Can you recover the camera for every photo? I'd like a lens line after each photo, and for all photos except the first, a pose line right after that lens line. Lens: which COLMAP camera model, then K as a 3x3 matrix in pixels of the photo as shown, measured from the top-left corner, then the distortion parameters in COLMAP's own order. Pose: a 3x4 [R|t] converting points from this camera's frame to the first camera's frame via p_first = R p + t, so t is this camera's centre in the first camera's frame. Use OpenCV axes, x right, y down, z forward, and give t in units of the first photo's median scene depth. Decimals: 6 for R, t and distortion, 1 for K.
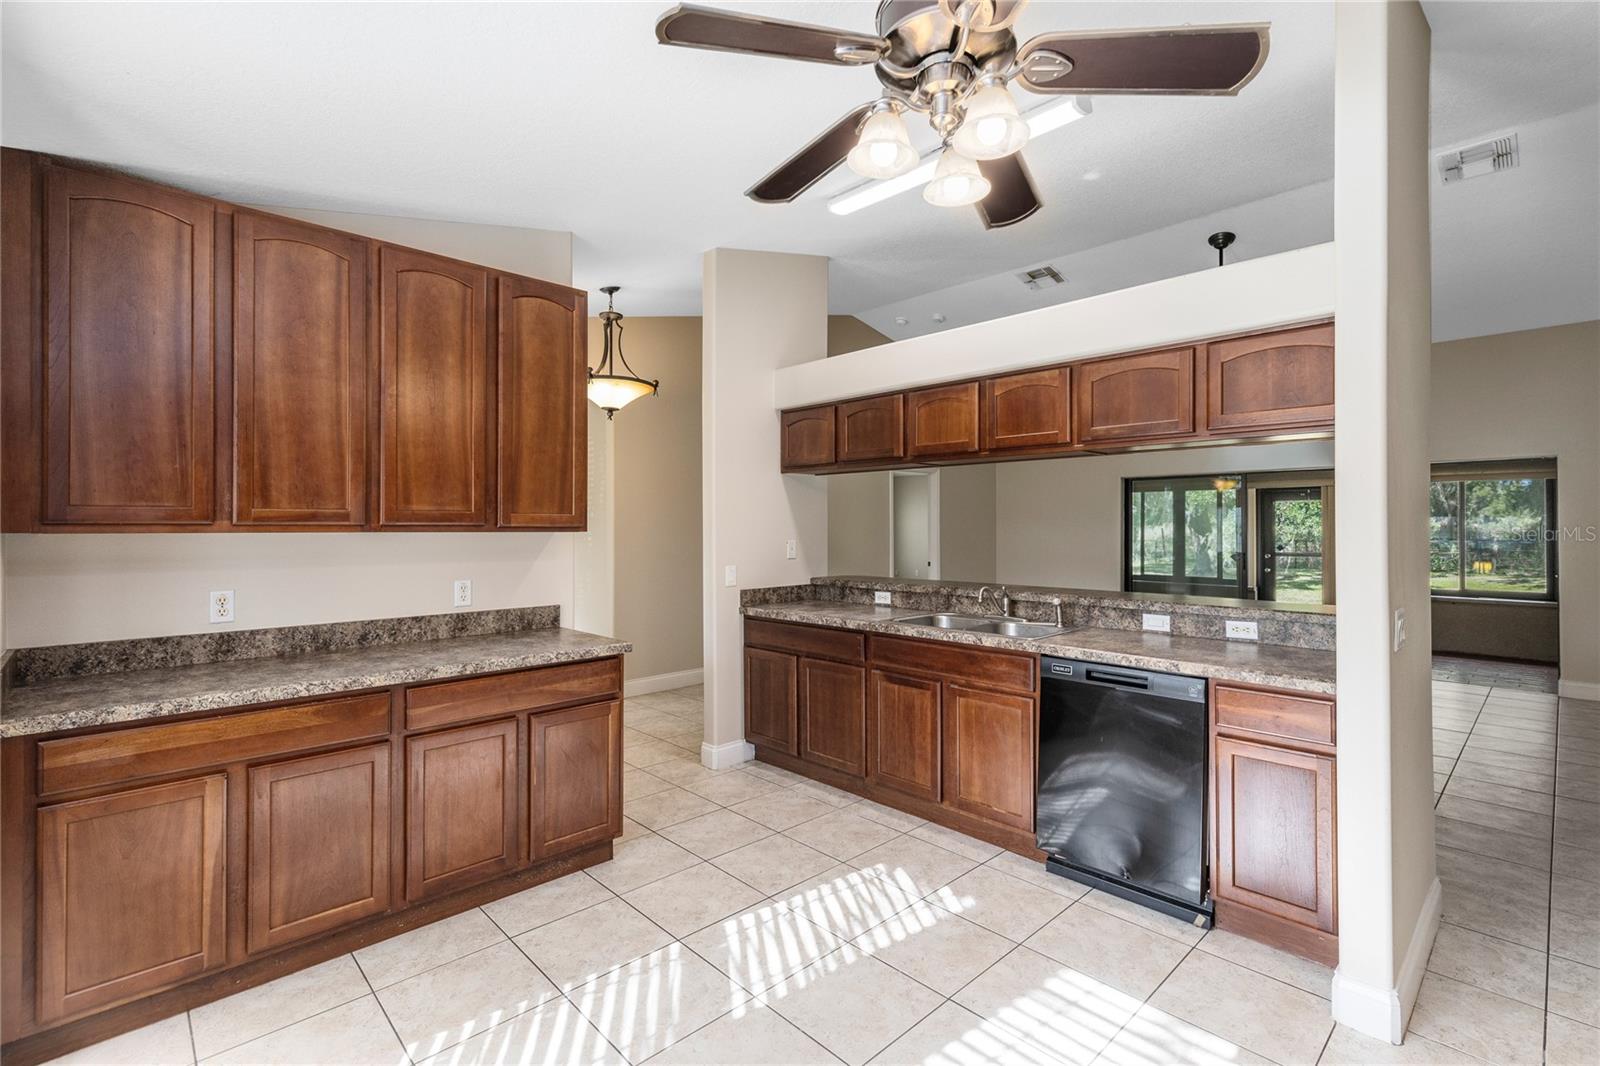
lens RADIAL K [[727.0, 0, 804.3], [0, 727.0, 519.5], [0, 0, 1]] dist [-0.000467, 0.000241]
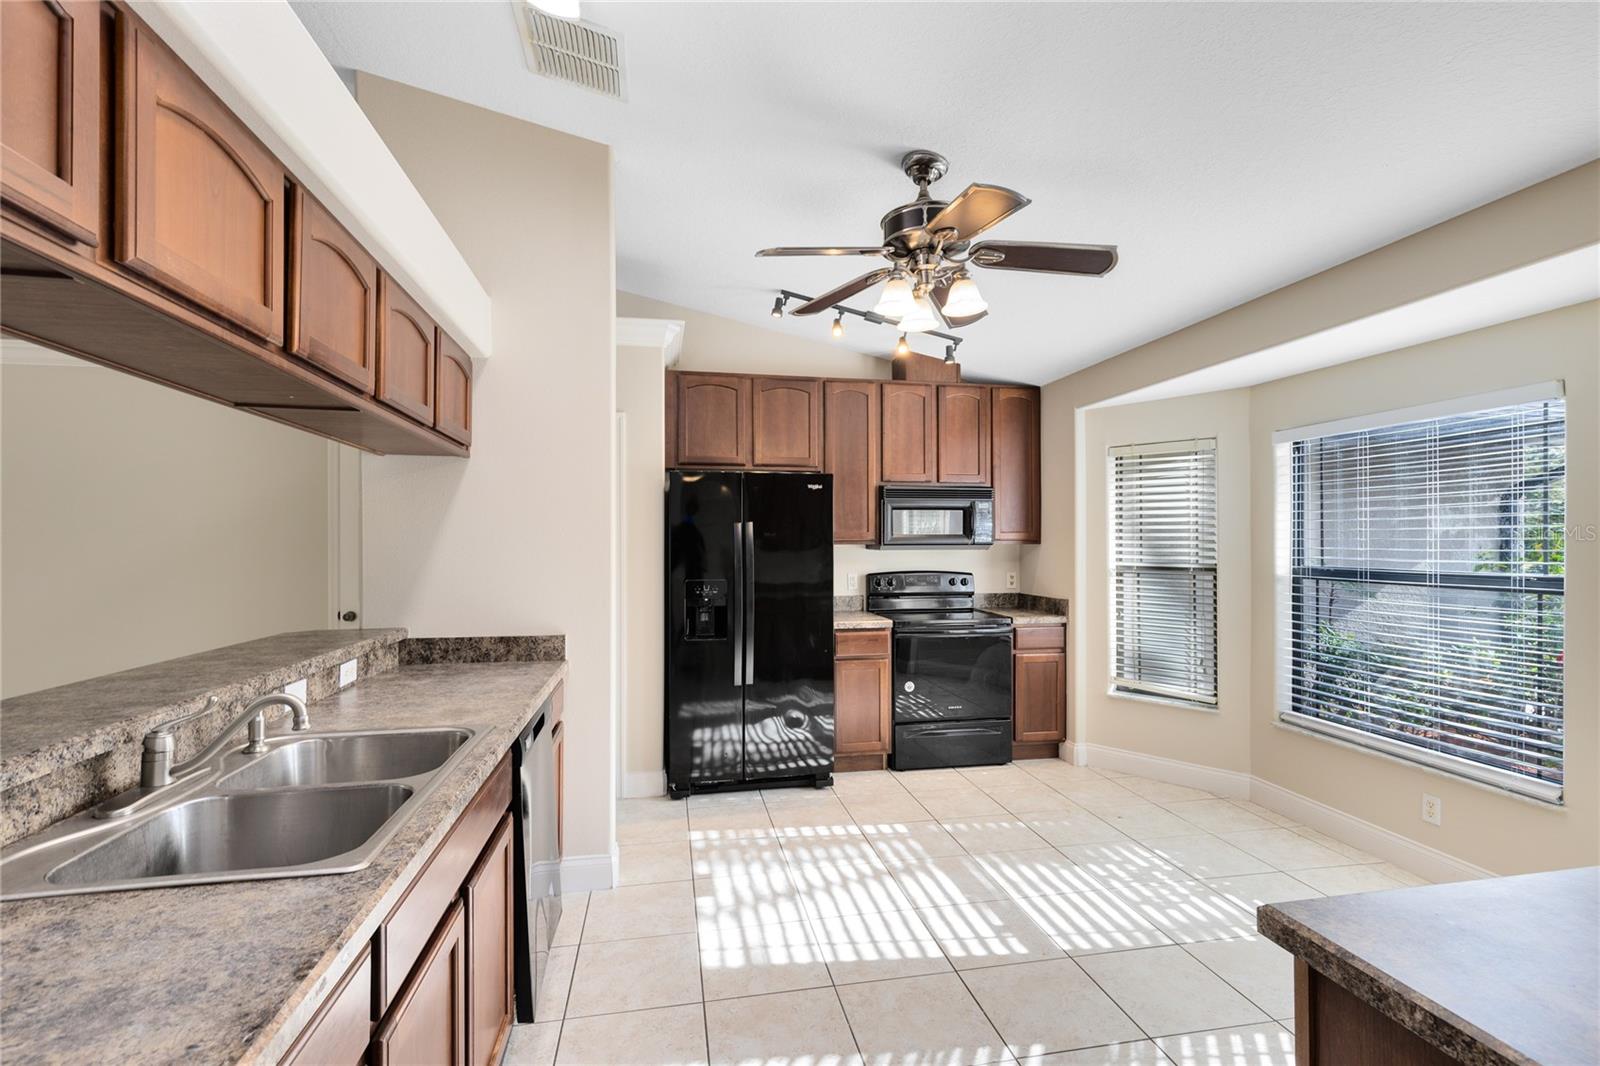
lens RADIAL K [[724.8, 0, 804.0], [0, 724.8, 537.8], [0, 0, 1]] dist [0.006894, -0.000347]
pose [[-0.840273, 0.004529, 0.542145, -0.275066], [-0.002150, 0.999929, -0.011685, 0.015583], [-0.542160, -0.010984, -0.840204, 1.537148]]
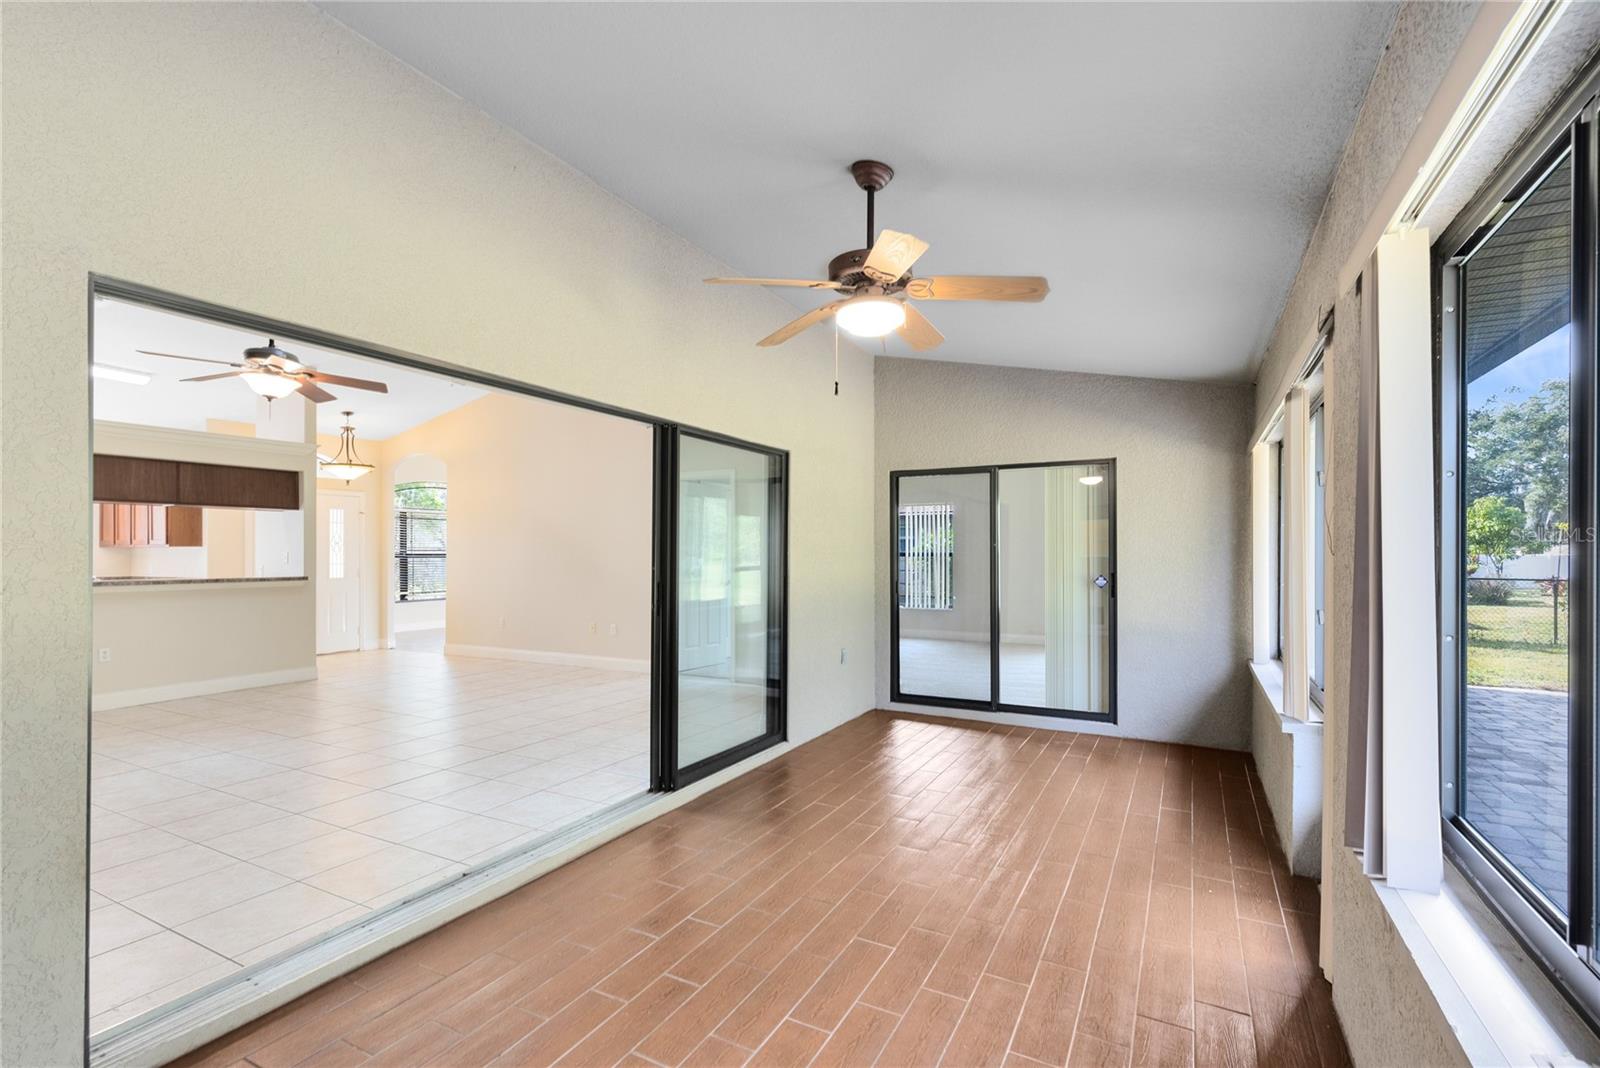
lens RADIAL K [[720.7, 0, 806.1], [0, 720.7, 556.4], [0, 0, 1]] dist [0.001997, 0.000208]
pose [[0.314142, -0.000159, -0.949376, 3.240155], [0.012435, 0.999915, 0.003947, 0.079875], [0.949294, -0.013045, 0.314118, 2.740745]]
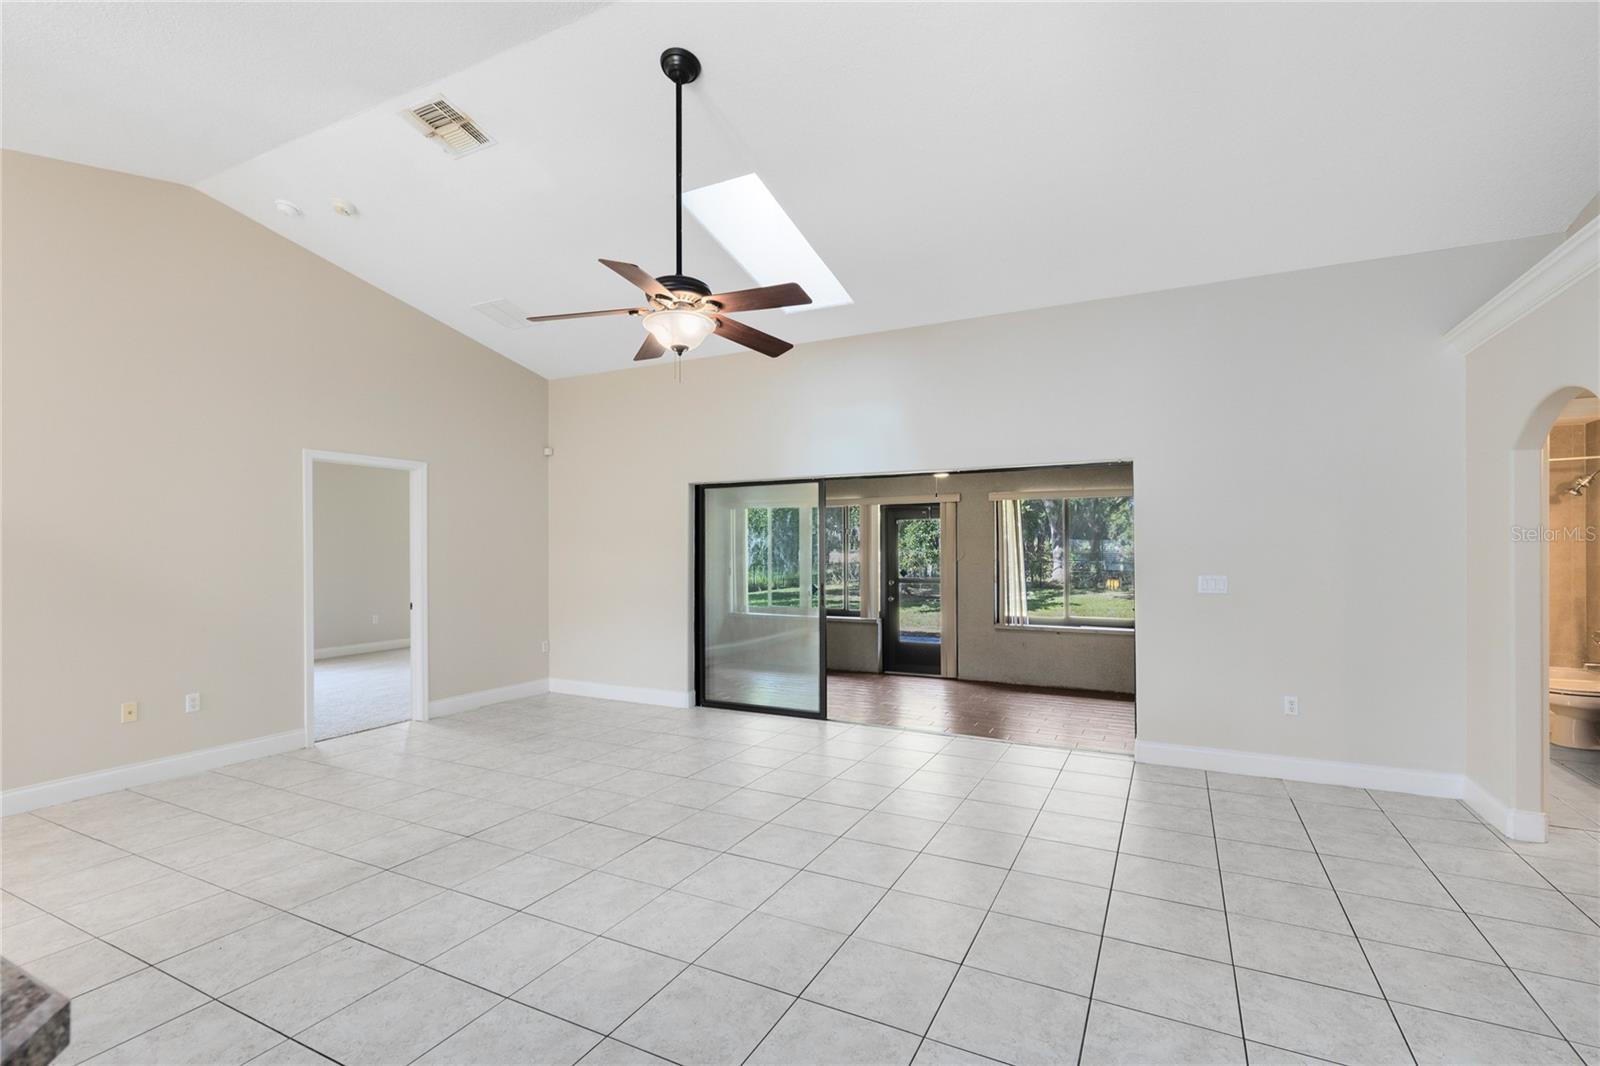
lens RADIAL K [[723.4, 0, 801.6], [0, 723.4, 548.2], [0, 0, 1]] dist [0.011843, 0.000350]
pose [[0.944622, -0.002456, 0.328151, 0.973895], [0.000221, 0.999977, 0.006848, 0.010438], [-0.328160, -0.006396, 0.944601, 0.839460]]
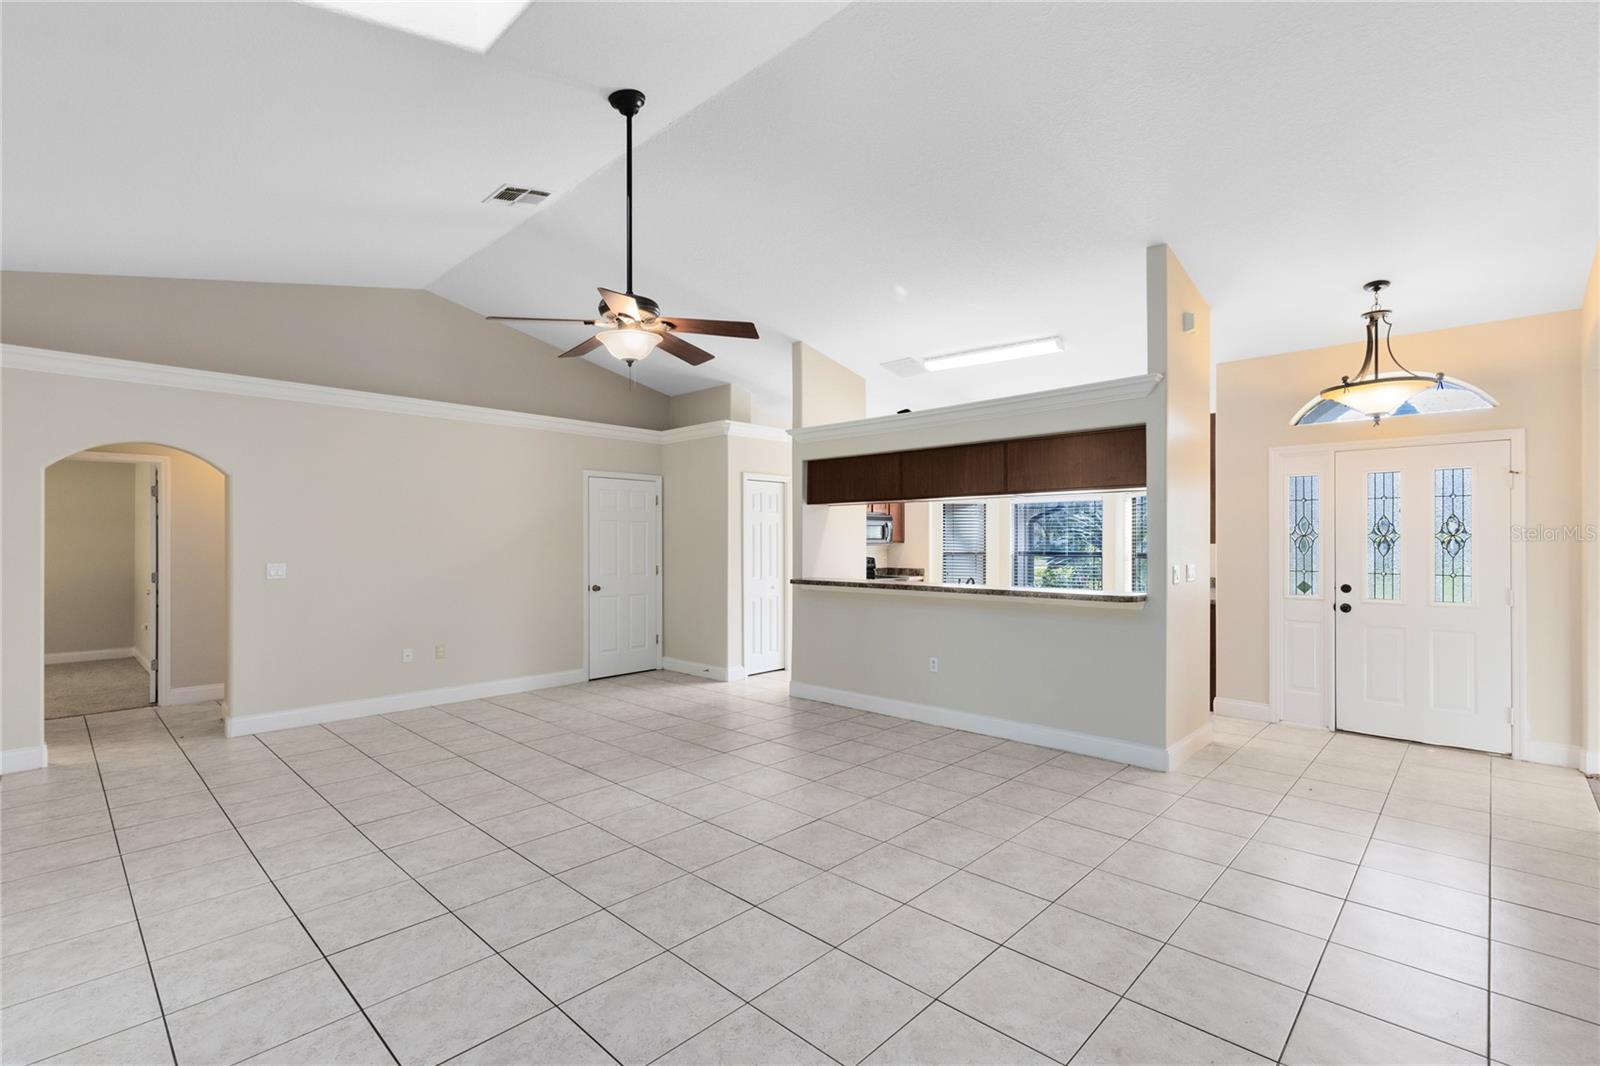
lens RADIAL K [[724.8, 0, 804.0], [0, 724.8, 537.8], [0, 0, 1]] dist [0.006894, -0.000347]
pose [[-0.998740, 0.000363, -0.050190, 0.924901], [0.001056, 0.999904, -0.013780, 0.033636], [0.050180, -0.013815, -0.998645, 3.423510]]
